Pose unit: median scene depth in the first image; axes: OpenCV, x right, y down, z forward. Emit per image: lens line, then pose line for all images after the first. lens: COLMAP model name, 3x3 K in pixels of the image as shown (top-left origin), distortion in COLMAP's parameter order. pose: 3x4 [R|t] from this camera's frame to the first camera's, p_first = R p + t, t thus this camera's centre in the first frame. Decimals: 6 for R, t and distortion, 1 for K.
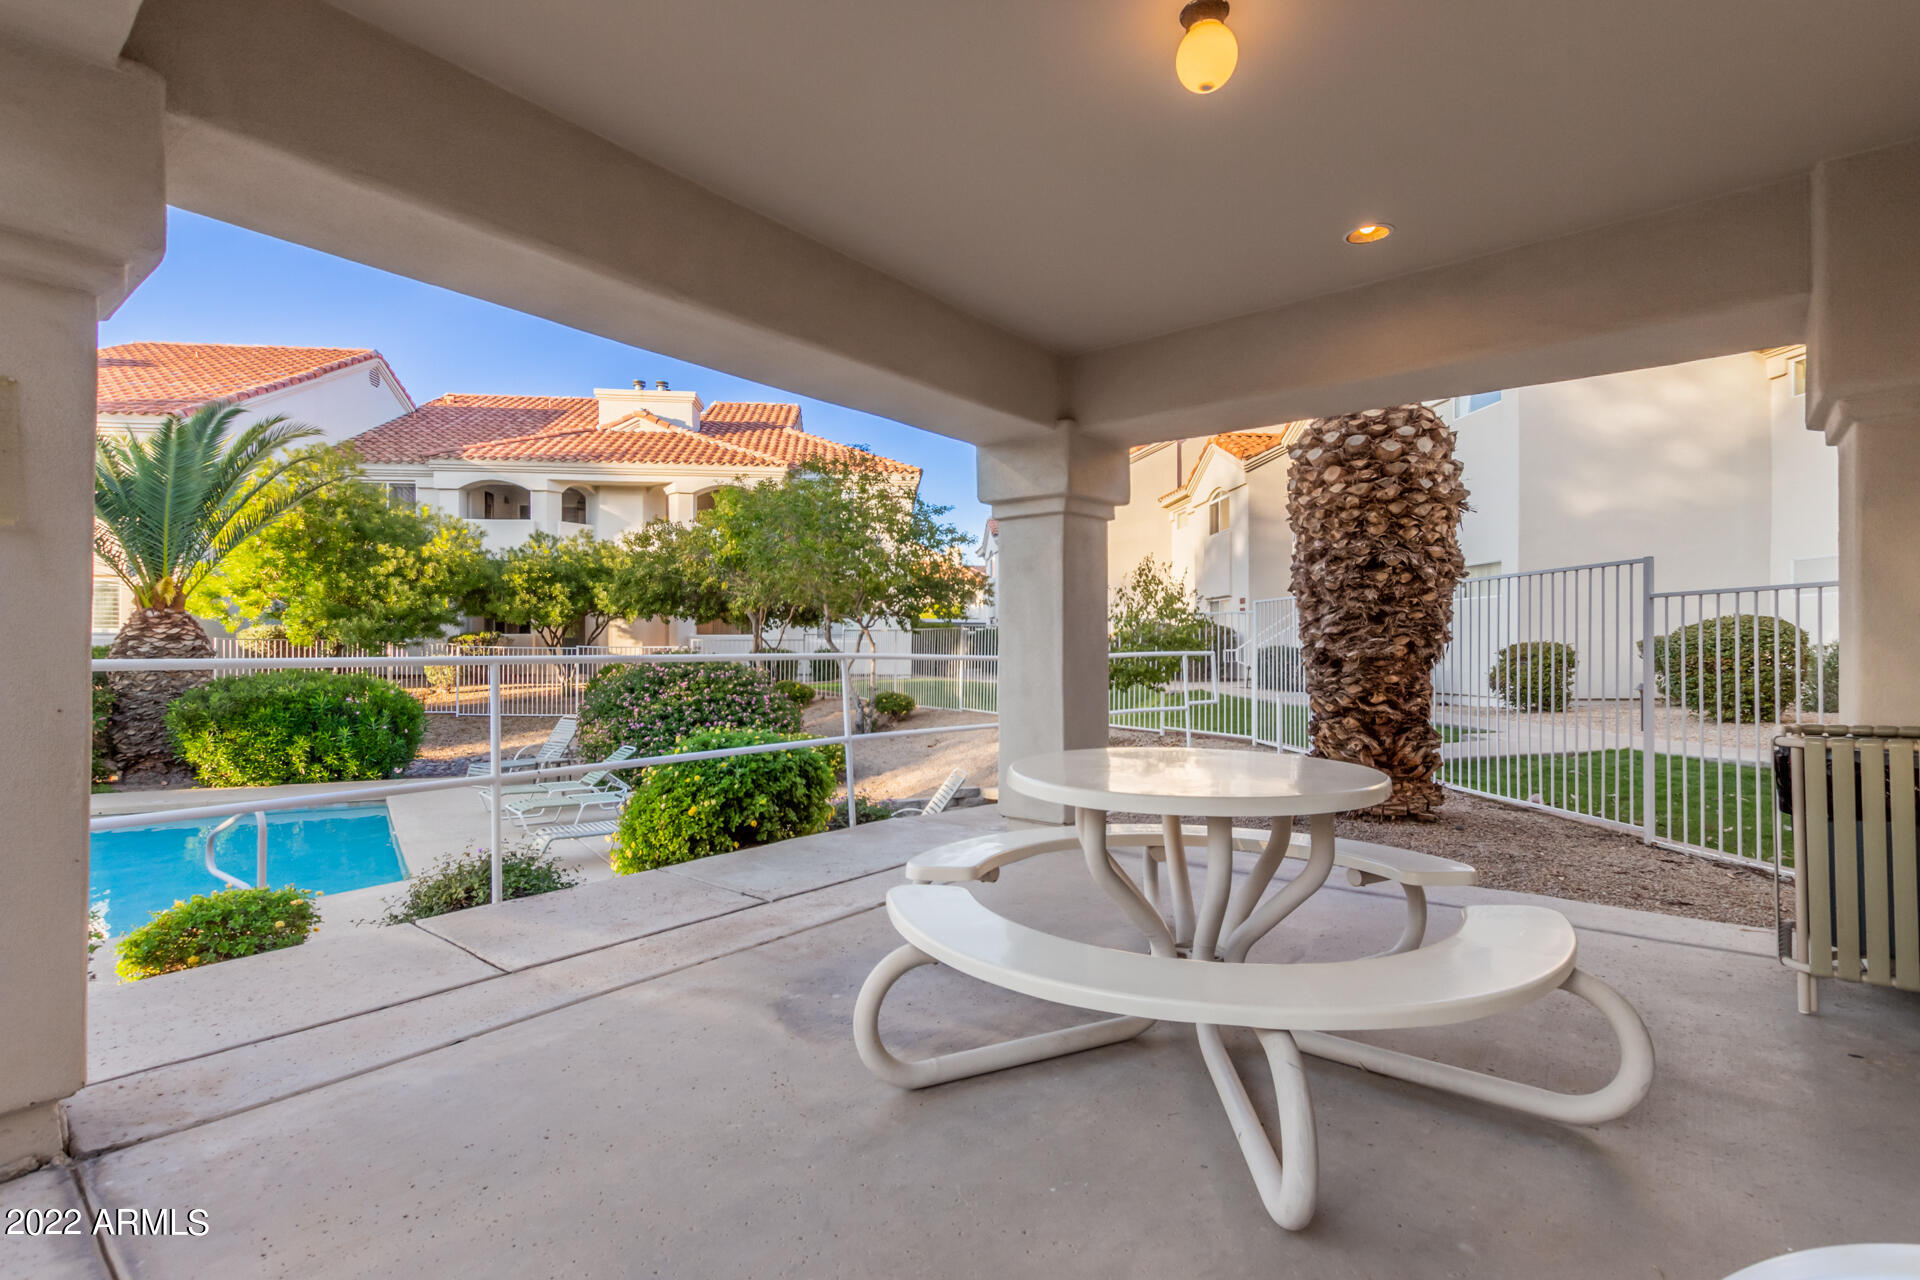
lens RADIAL K [[885.6, 0, 967.6], [0, 885.6, 640.4], [0, 0, 1]] dist [0.010946, -0.005266]
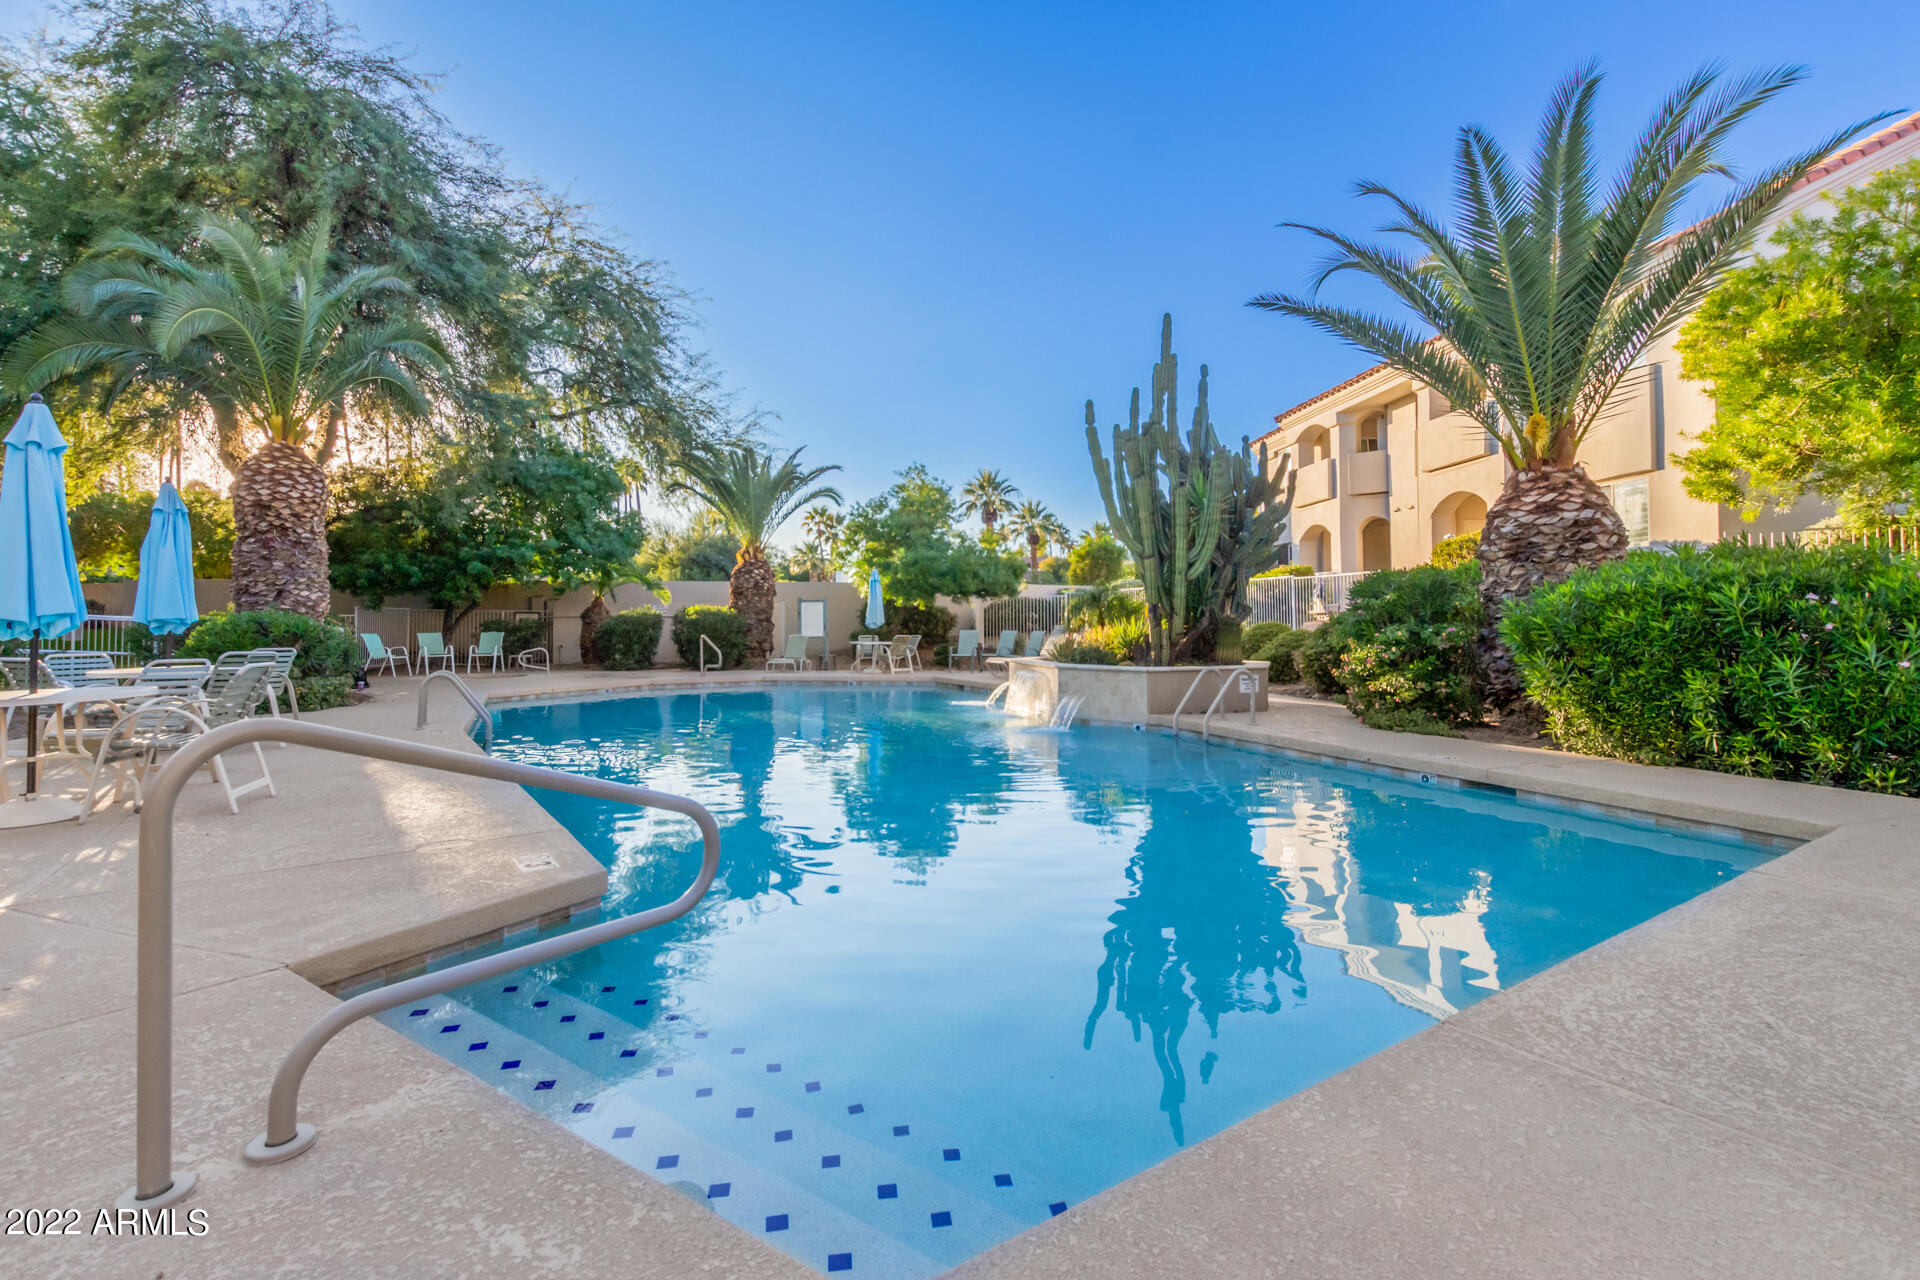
lens RADIAL K [[885.6, 0, 967.8], [0, 885.6, 605.1], [0, 0, 1]] dist [0.010946, -0.005266]
pose [[-0.002068, -0.023604, -0.999719, -0.261041], [0.016196, 0.999589, -0.023634, 0.075316], [0.999867, -0.016240, -0.001685, 0.593255]]
